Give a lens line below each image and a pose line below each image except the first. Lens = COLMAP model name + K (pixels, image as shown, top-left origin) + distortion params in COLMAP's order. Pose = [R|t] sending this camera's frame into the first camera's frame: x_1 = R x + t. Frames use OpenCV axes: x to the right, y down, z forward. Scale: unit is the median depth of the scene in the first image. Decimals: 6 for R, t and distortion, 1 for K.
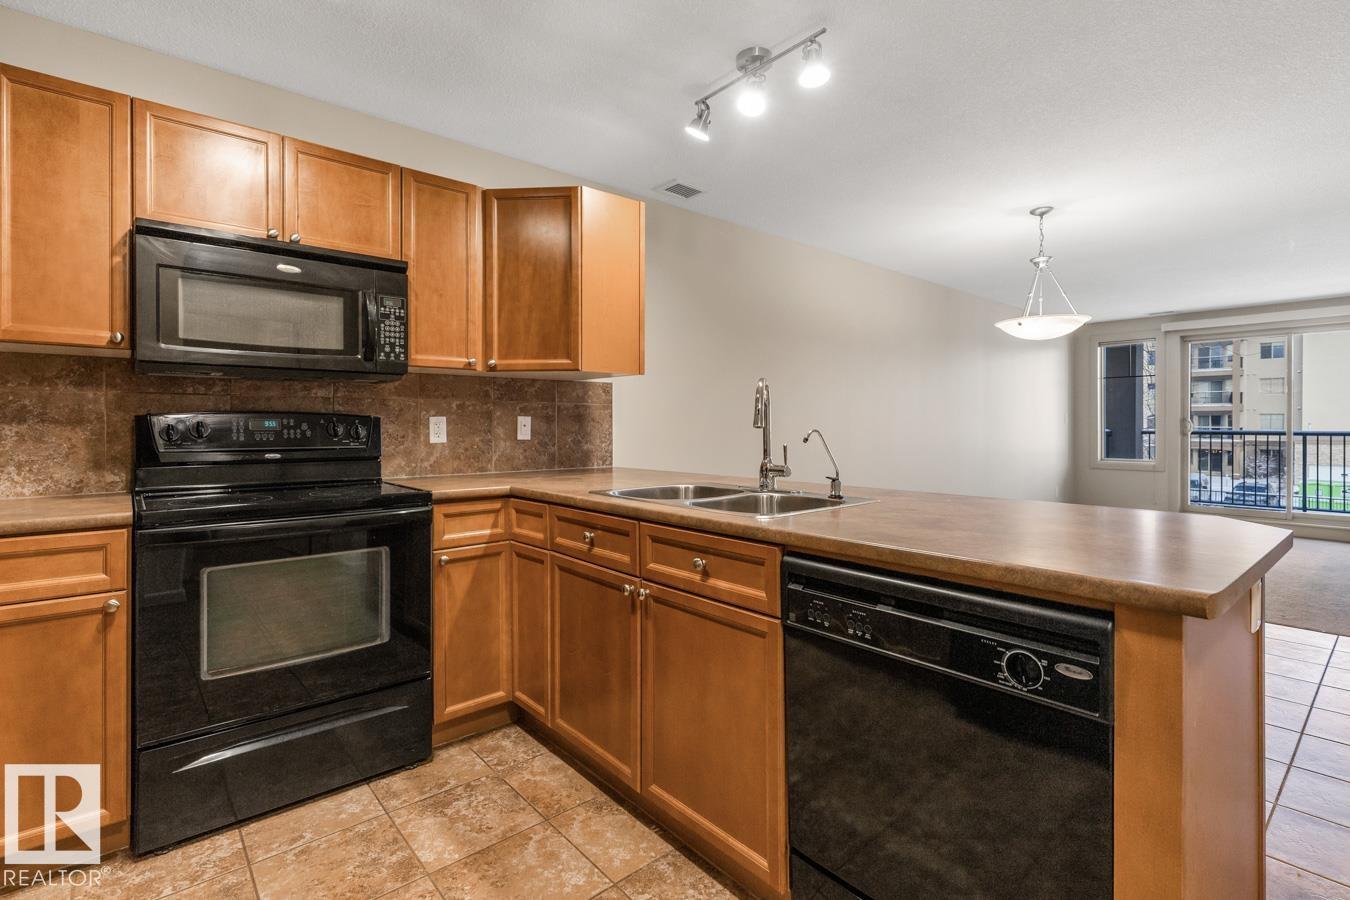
lens RADIAL K [[630.8, 0, 670.7], [0, 630.8, 424.6], [0, 0, 1]] dist [0.003740, 0.000022]
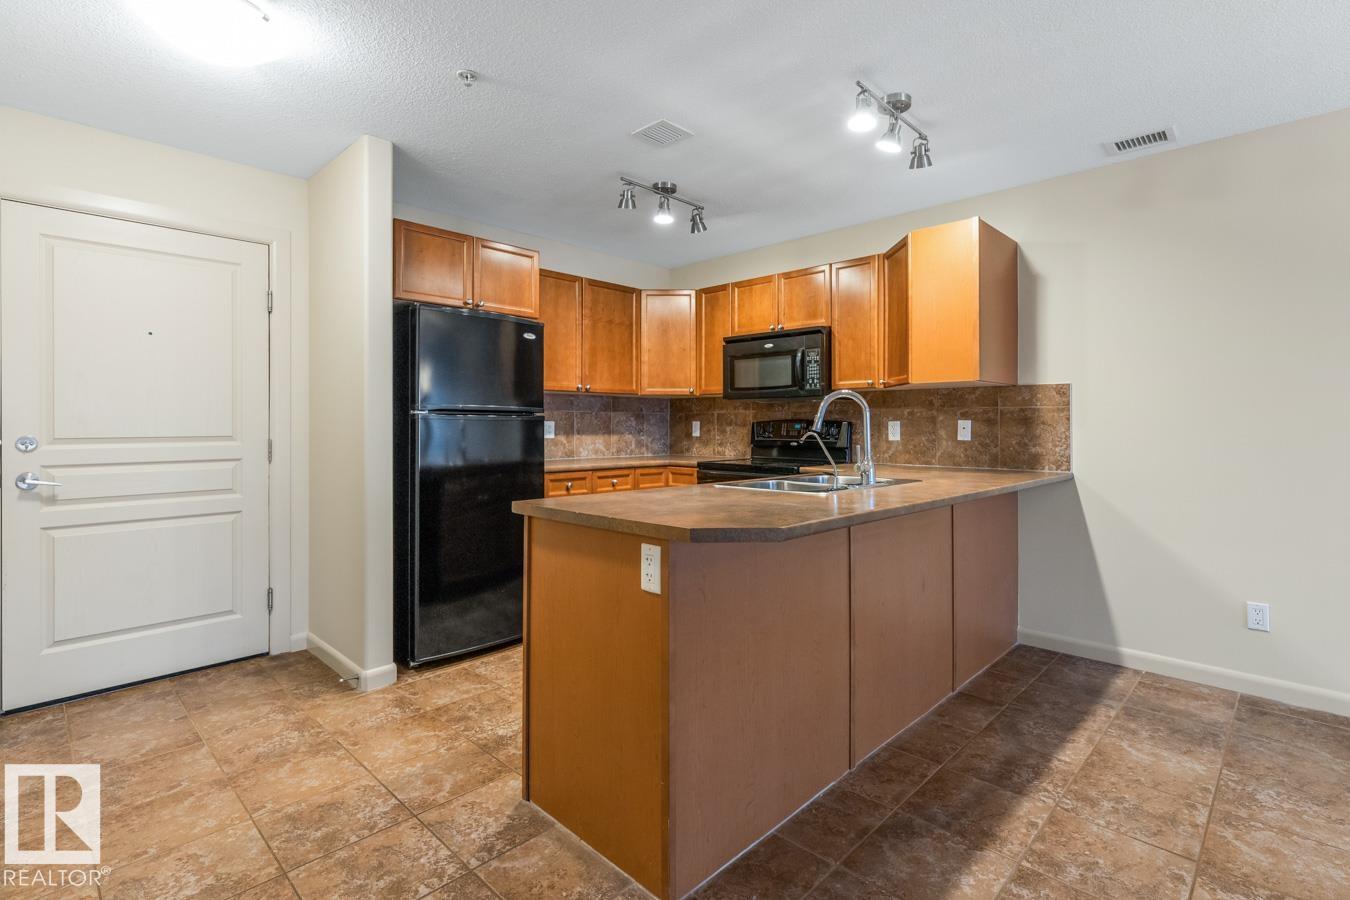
lens RADIAL K [[630.8, 0, 664.4], [0, 630.8, 426.9], [0, 0, 1]] dist [0.003740, 0.000022]
pose [[0.083965, 0.003042, -0.996464, 1.146311], [-0.000456, 0.999995, 0.003014, -0.005295], [0.996469, 0.000202, 0.083966, 0.469796]]
